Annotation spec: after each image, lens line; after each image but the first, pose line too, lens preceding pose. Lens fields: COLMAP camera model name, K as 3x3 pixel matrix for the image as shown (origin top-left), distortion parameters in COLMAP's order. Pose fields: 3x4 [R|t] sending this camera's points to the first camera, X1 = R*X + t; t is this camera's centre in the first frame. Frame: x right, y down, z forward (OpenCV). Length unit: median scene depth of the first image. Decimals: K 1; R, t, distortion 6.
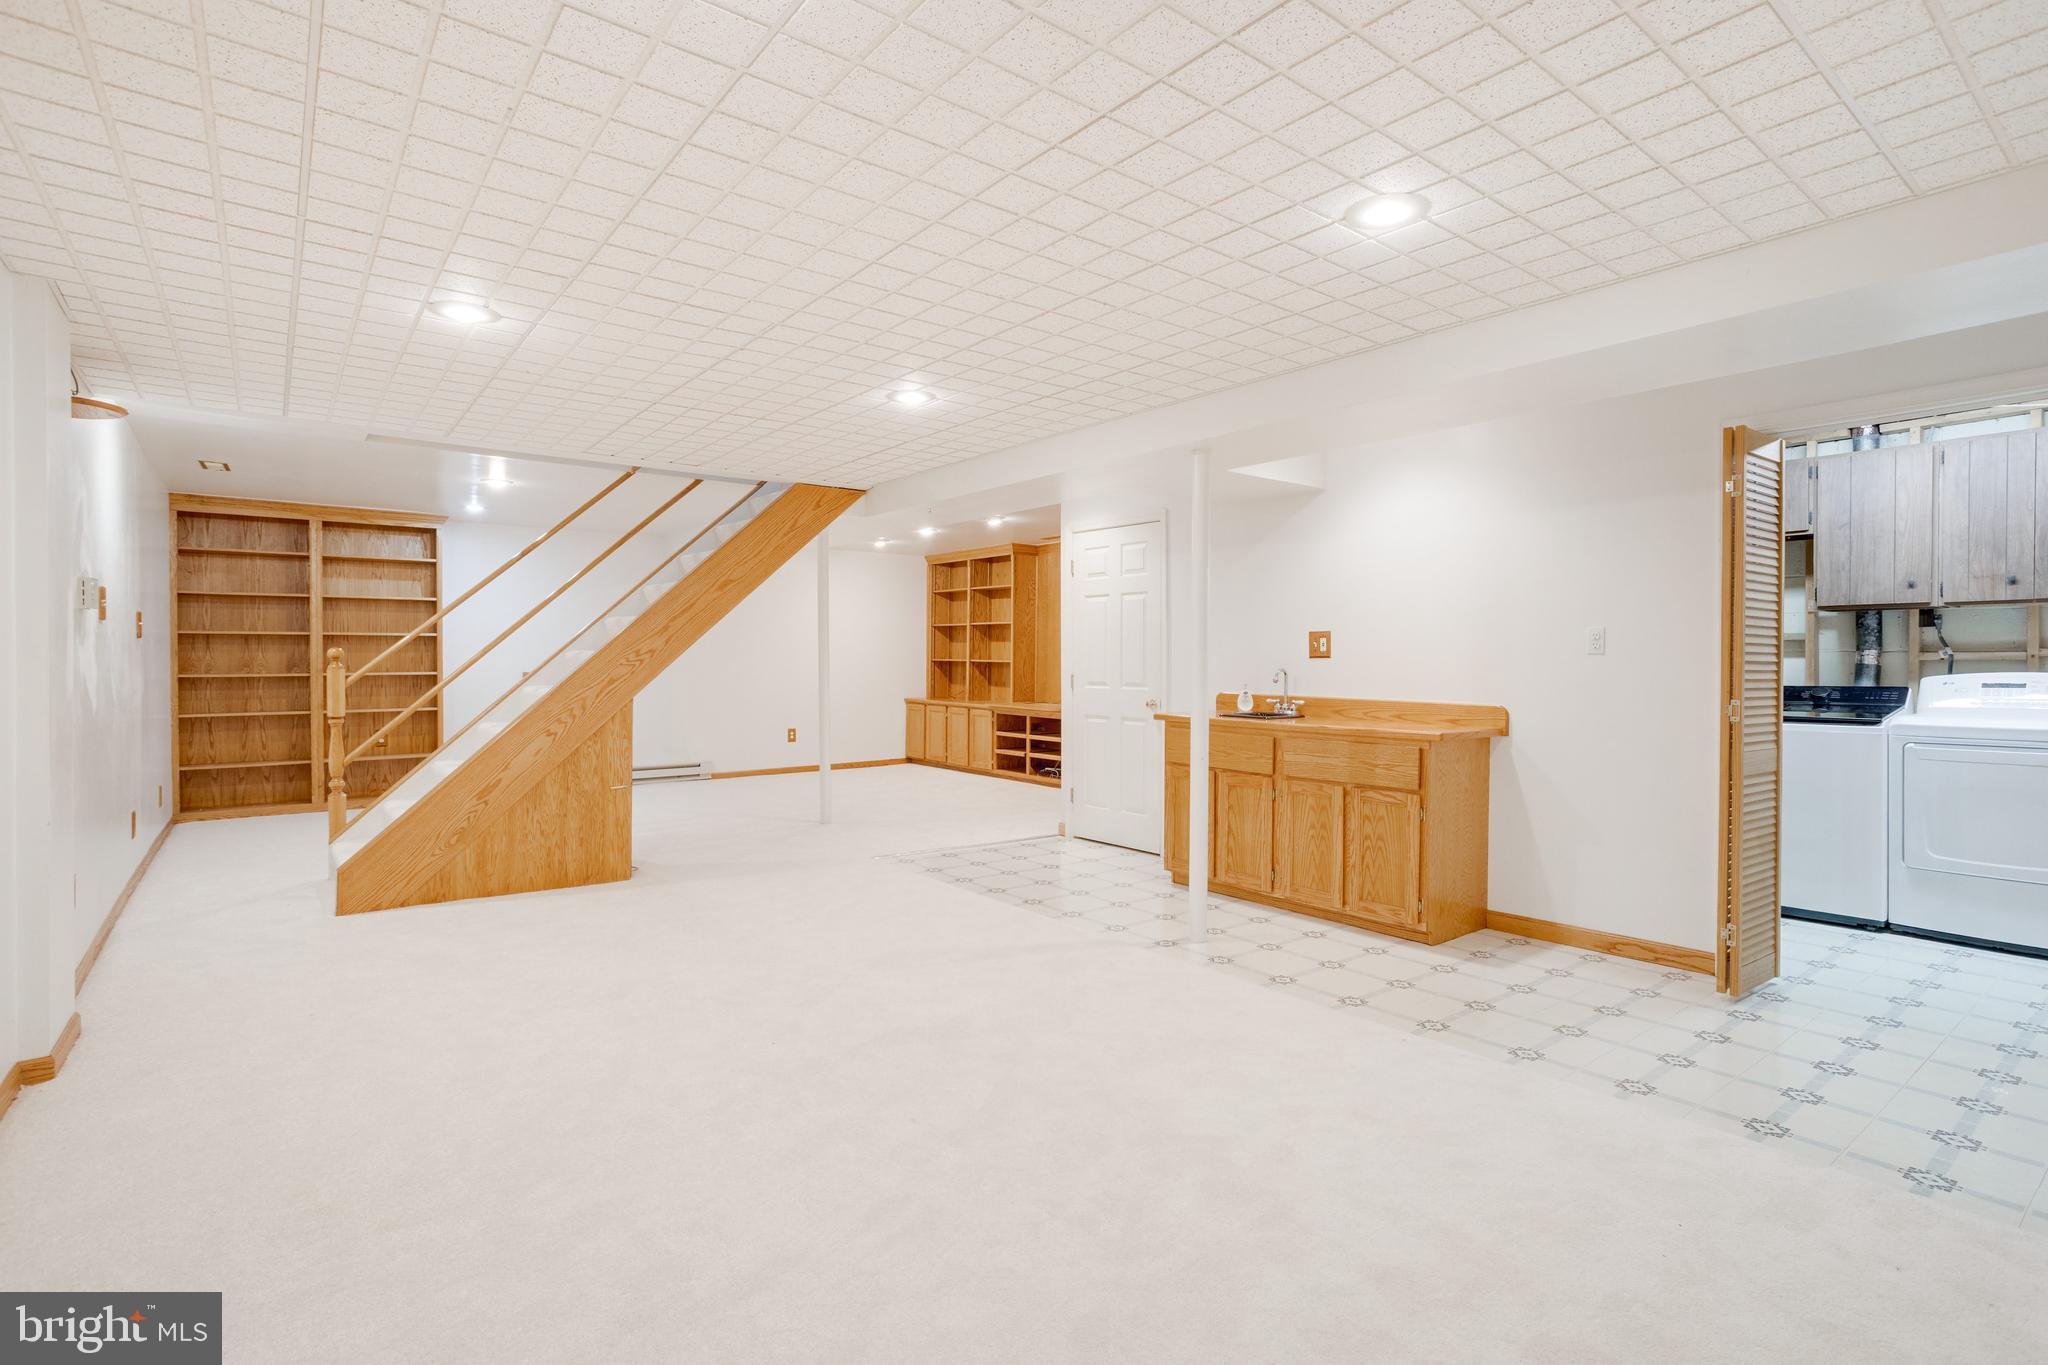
lens RADIAL K [[959.6, 0, 1024.0], [0, 959.6, 682.5], [0, 0, 1]] dist [-0.001145, -0.000124]
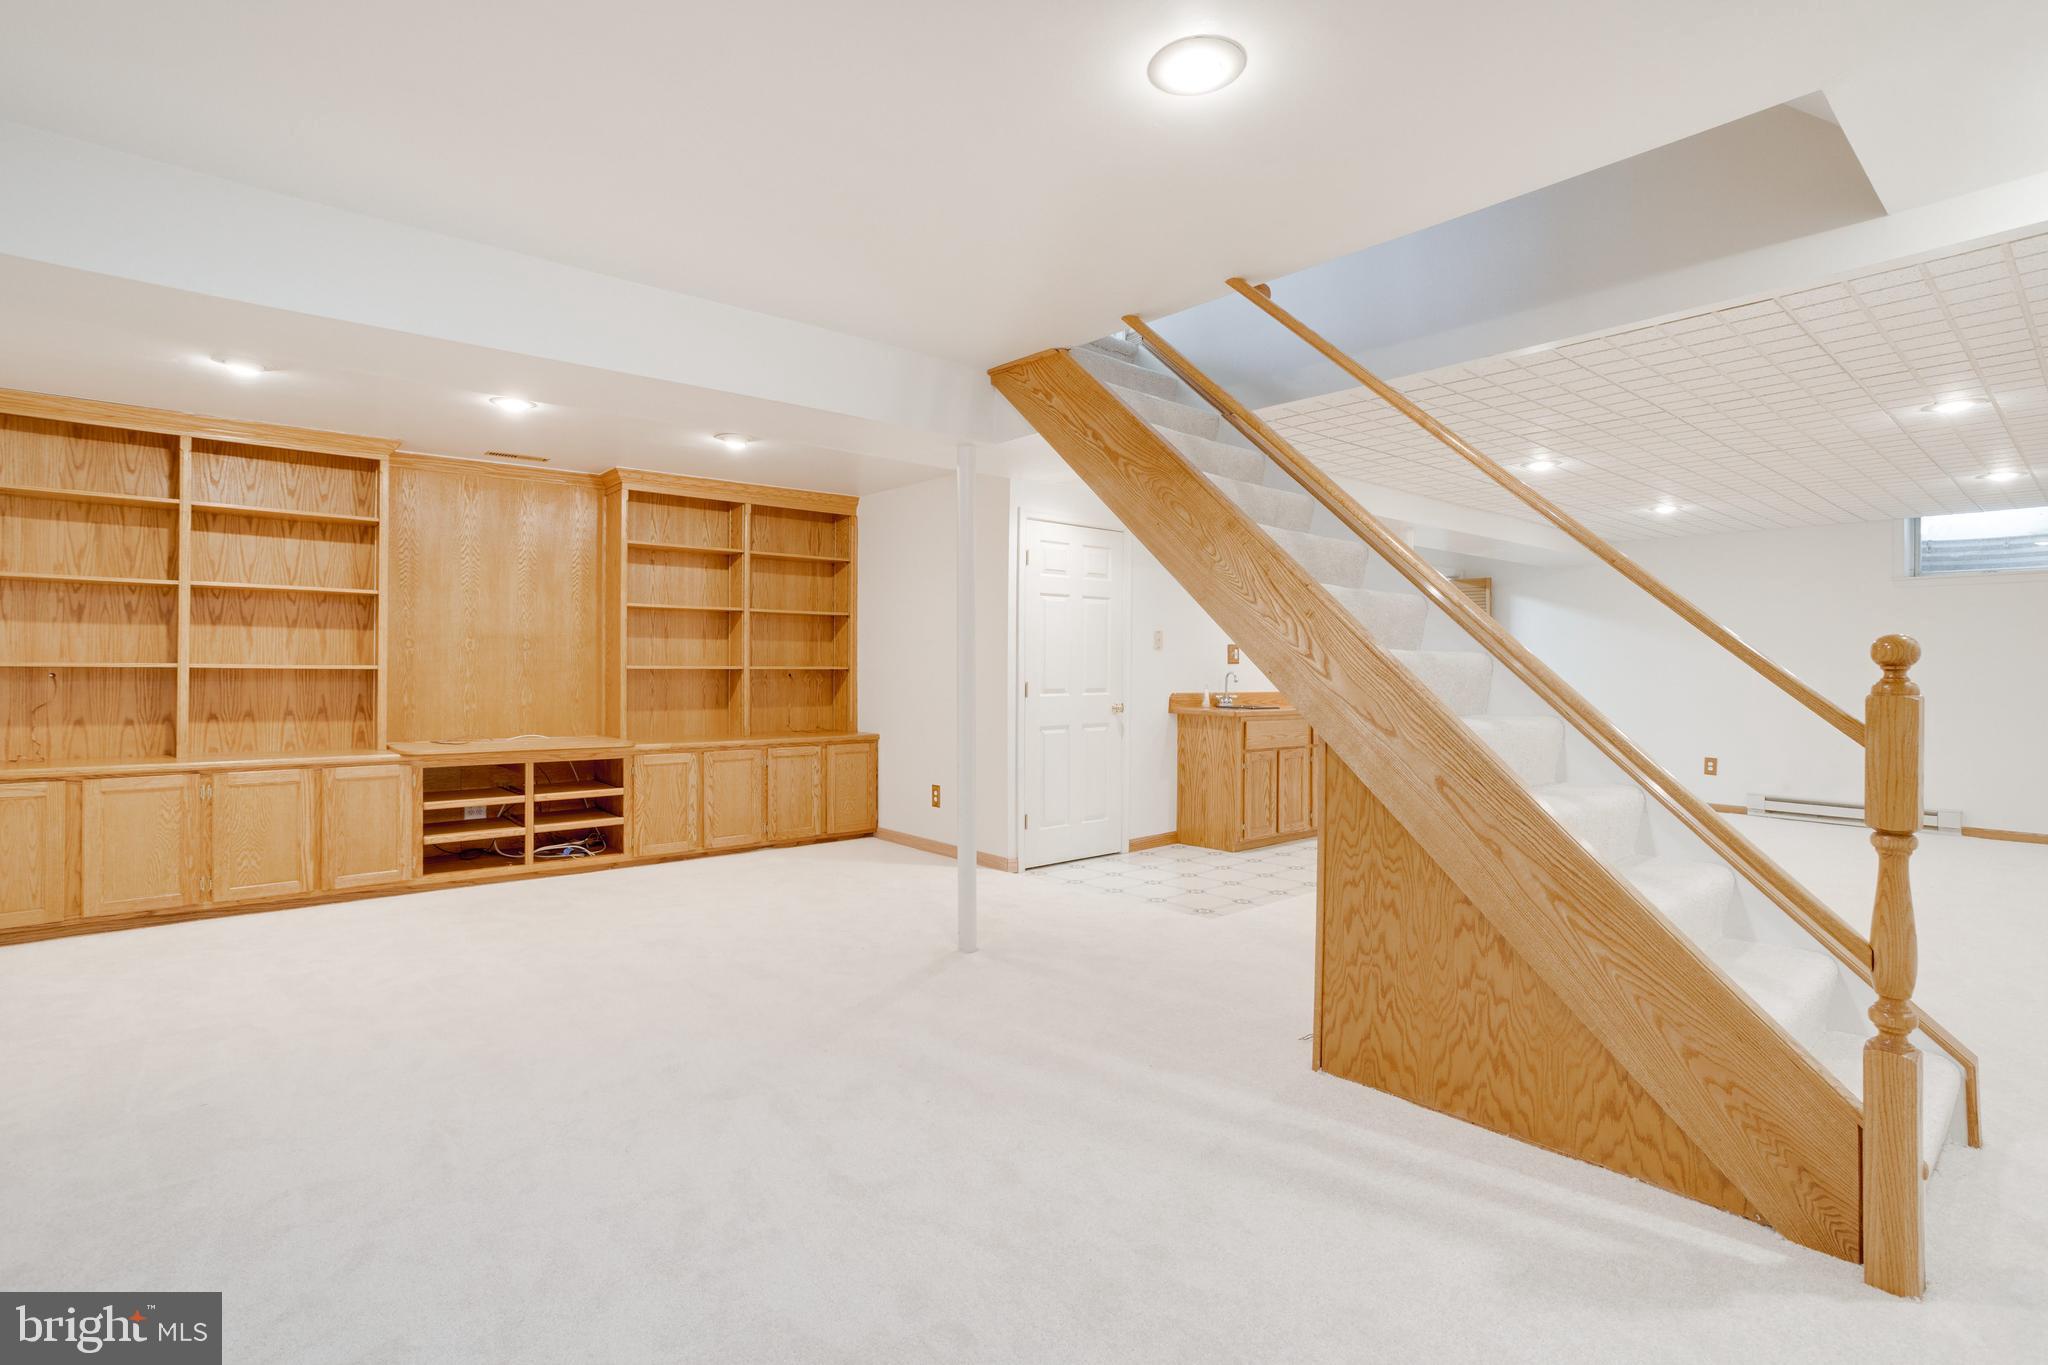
lens RADIAL K [[959.6, 0, 1024.0], [0, 959.6, 682.5], [0, 0, 1]] dist [-0.001145, -0.000124]
pose [[-0.032849, -0.009189, 0.999418, -0.577849], [0.022595, 0.999695, 0.009934, -0.011324], [-0.999205, 0.022909, -0.032631, 0.729701]]
